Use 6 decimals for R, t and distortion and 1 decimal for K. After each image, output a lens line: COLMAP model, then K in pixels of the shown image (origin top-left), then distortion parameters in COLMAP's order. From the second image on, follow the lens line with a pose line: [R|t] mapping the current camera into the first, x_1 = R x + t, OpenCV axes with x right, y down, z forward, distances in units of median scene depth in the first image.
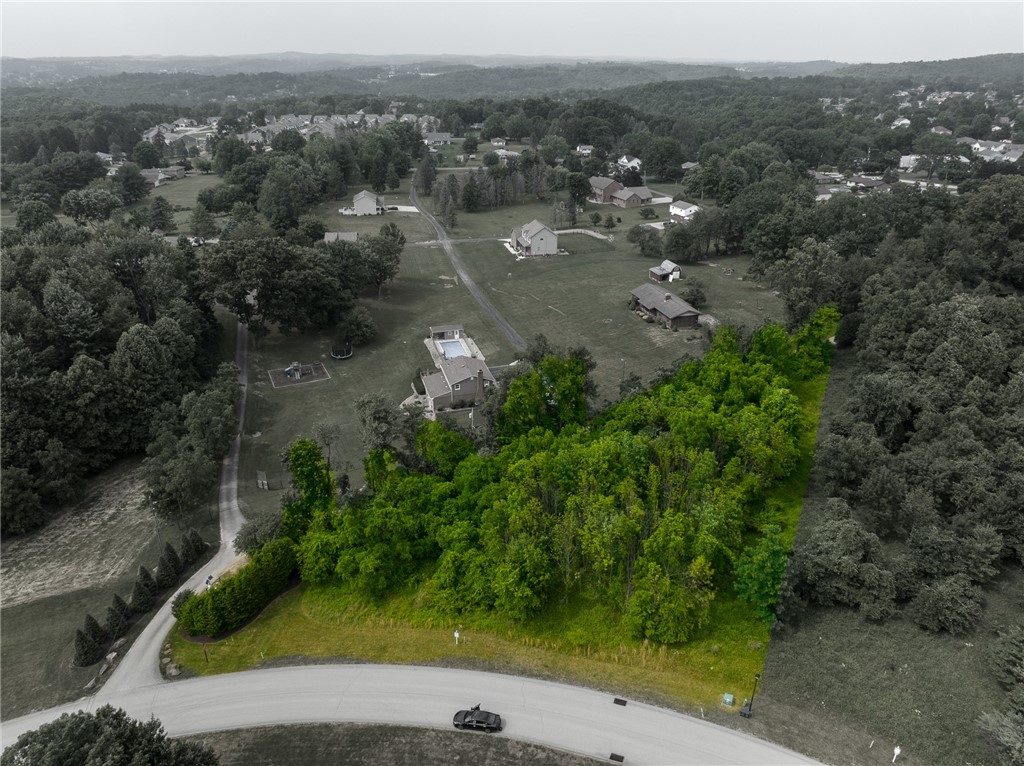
lens RADIAL K [[717.3, 0, 513.2], [0, 717.3, 380.8], [0, 0, 1]] dist [-0.048899, 0.020885]
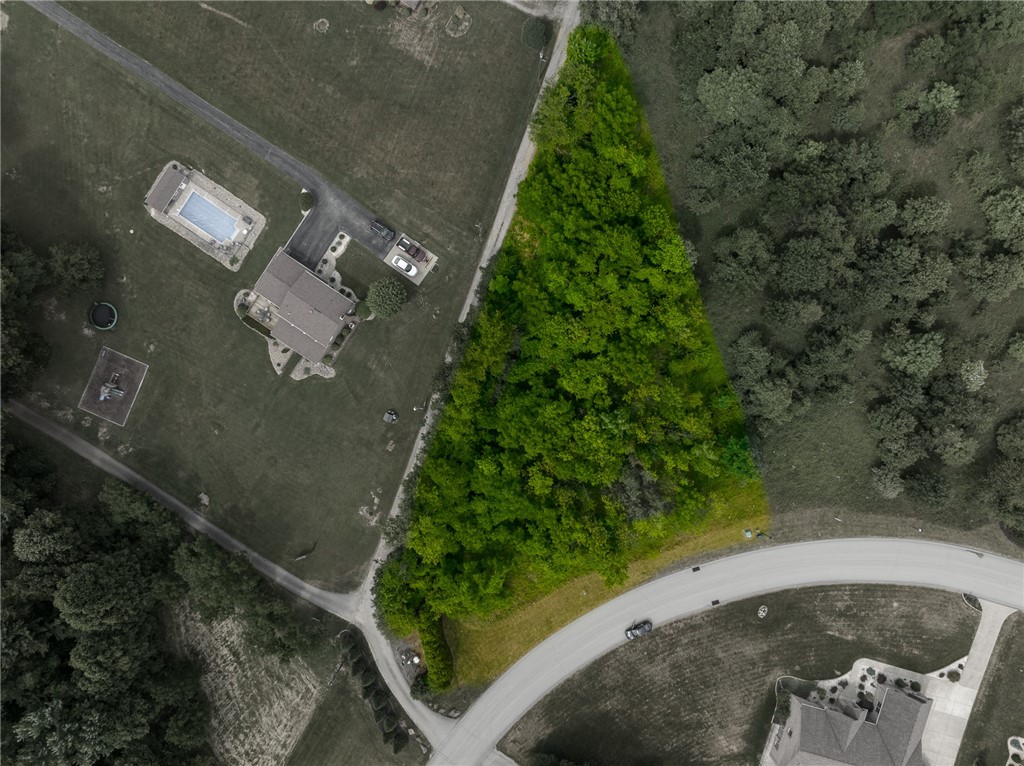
lens RADIAL K [[717.3, 0, 513.6], [0, 717.3, 374.5], [0, 0, 1]] dist [-0.048899, 0.020885]
pose [[0.758811, -0.651223, -0.010708, 0.119203], [0.270456, 0.300097, 0.914765, -1.153093], [-0.592503, -0.697030, 0.403844, 0.756407]]
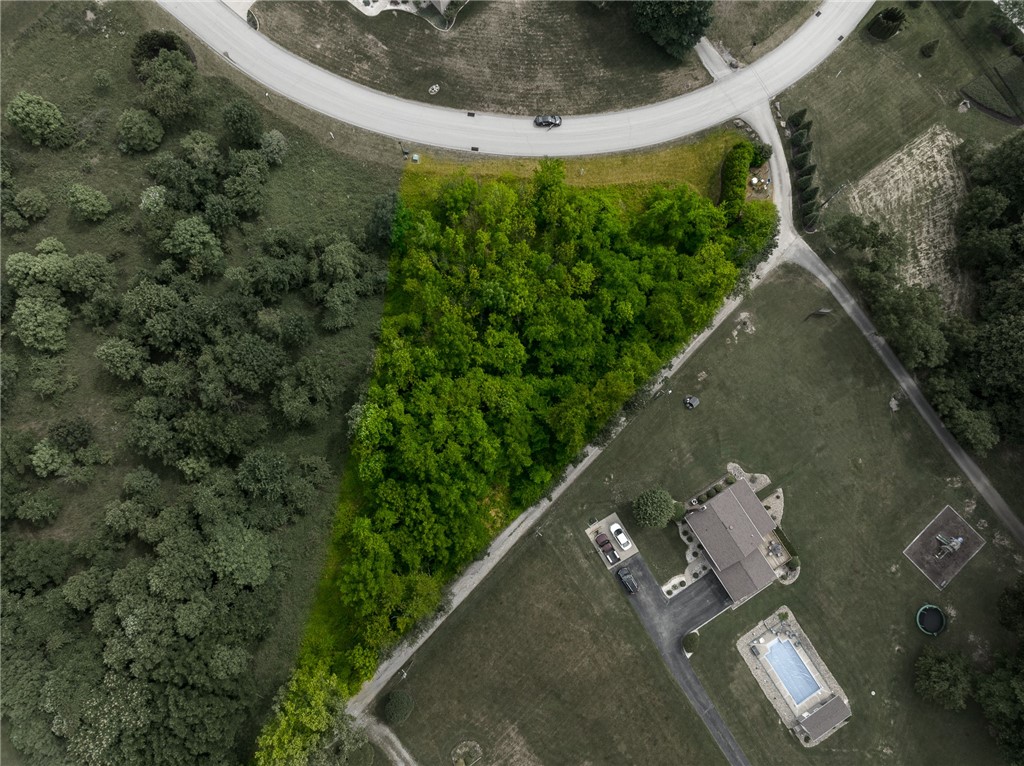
lens RADIAL K [[717.3, 0, 511.2], [0, 717.3, 380.7], [0, 0, 1]] dist [-0.048899, 0.020885]
pose [[-0.957723, 0.281477, -0.059483, 0.281082], [-0.131161, -0.243176, 0.961073, -1.190708], [0.256055, 0.928244, 0.269814, 0.912171]]
